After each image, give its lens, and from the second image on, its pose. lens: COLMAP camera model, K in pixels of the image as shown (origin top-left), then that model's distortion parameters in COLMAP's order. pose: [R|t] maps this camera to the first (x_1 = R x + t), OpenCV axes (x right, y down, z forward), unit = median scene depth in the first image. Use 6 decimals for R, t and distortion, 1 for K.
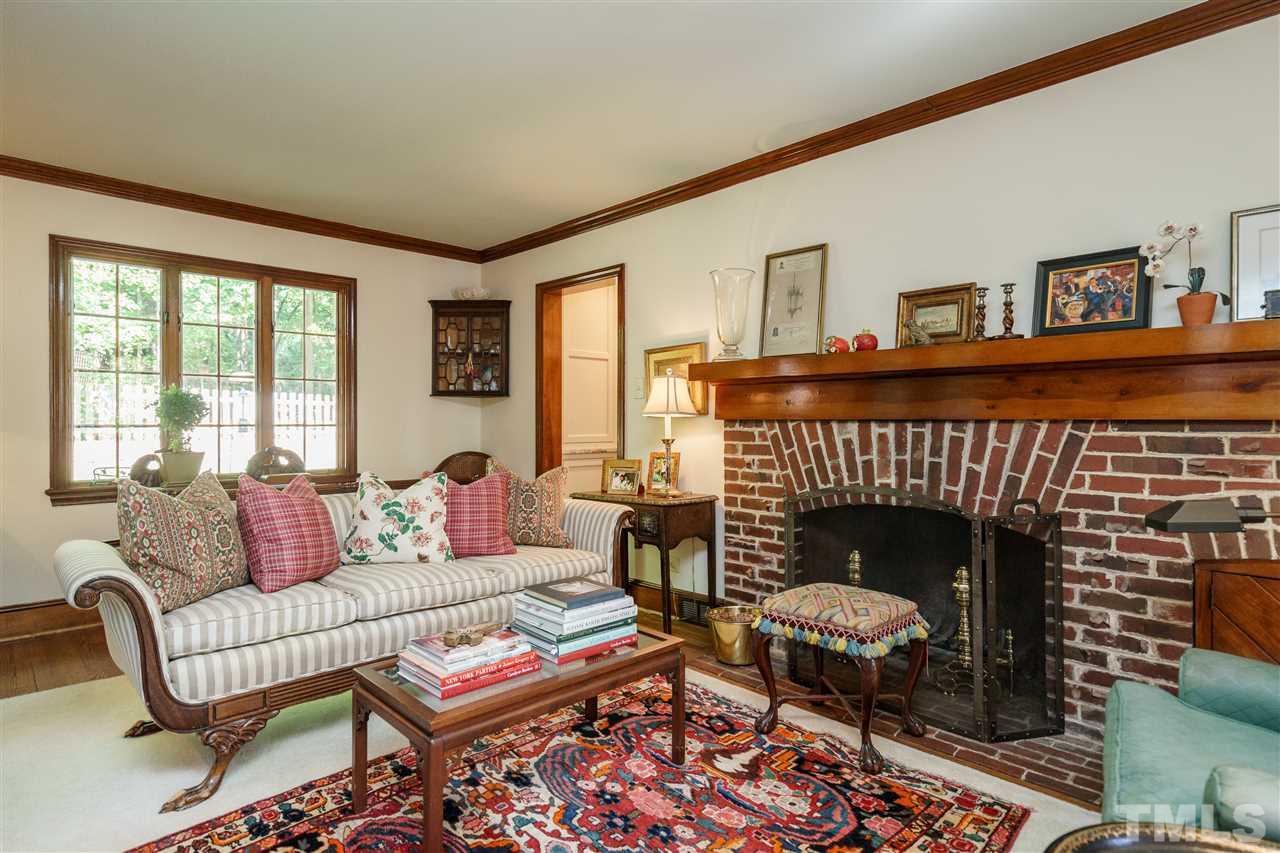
lens RADIAL K [[675.9, 0, 640.2], [0, 675.9, 416.8], [0, 0, 1]] dist [0.002450, -0.000041]
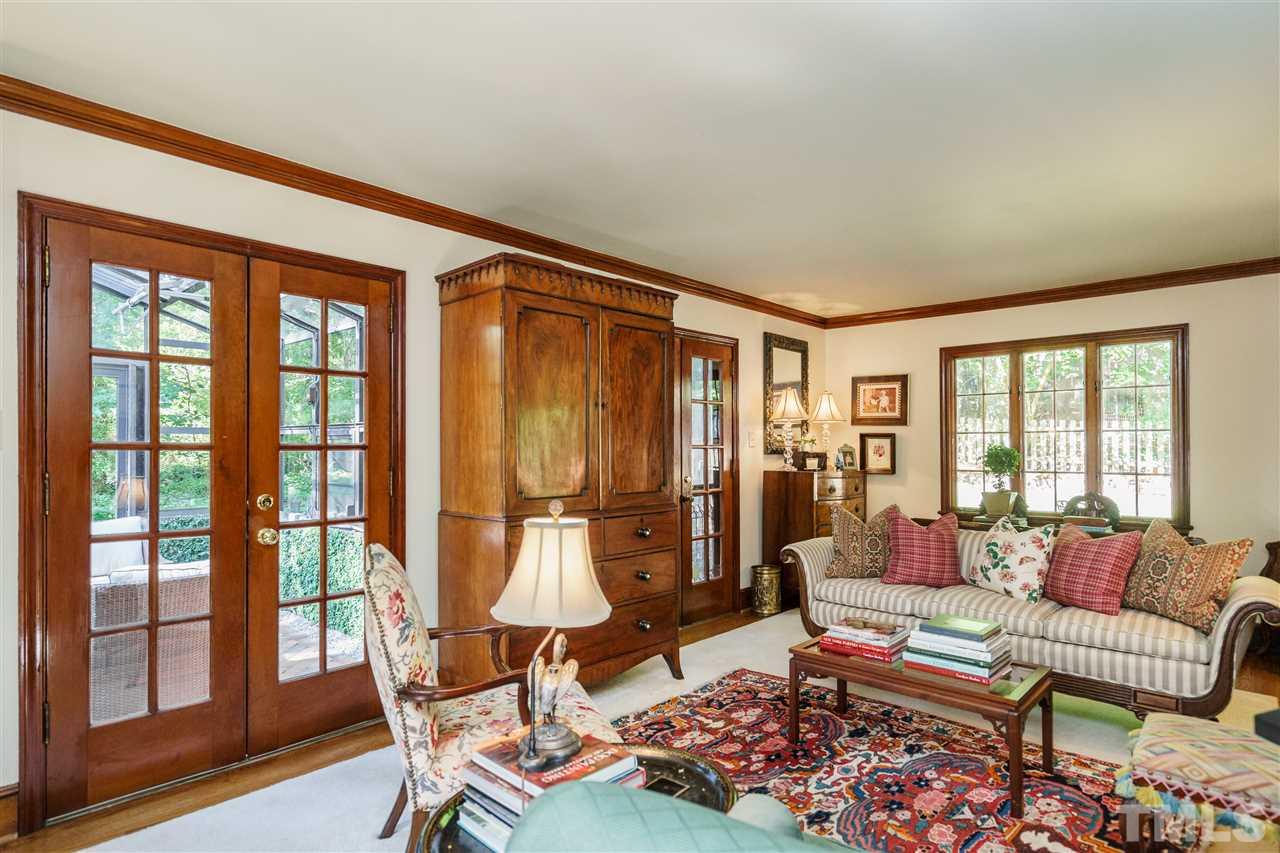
lens RADIAL K [[675.9, 0, 639.7], [0, 675.9, 452.2], [0, 0, 1]] dist [0.002450, -0.000041]
pose [[0.058318, 0.001000, -0.998298, 1.117973], [0.003389, 0.999994, 0.001200, -0.056871], [0.998292, -0.003453, 0.058314, 0.377849]]
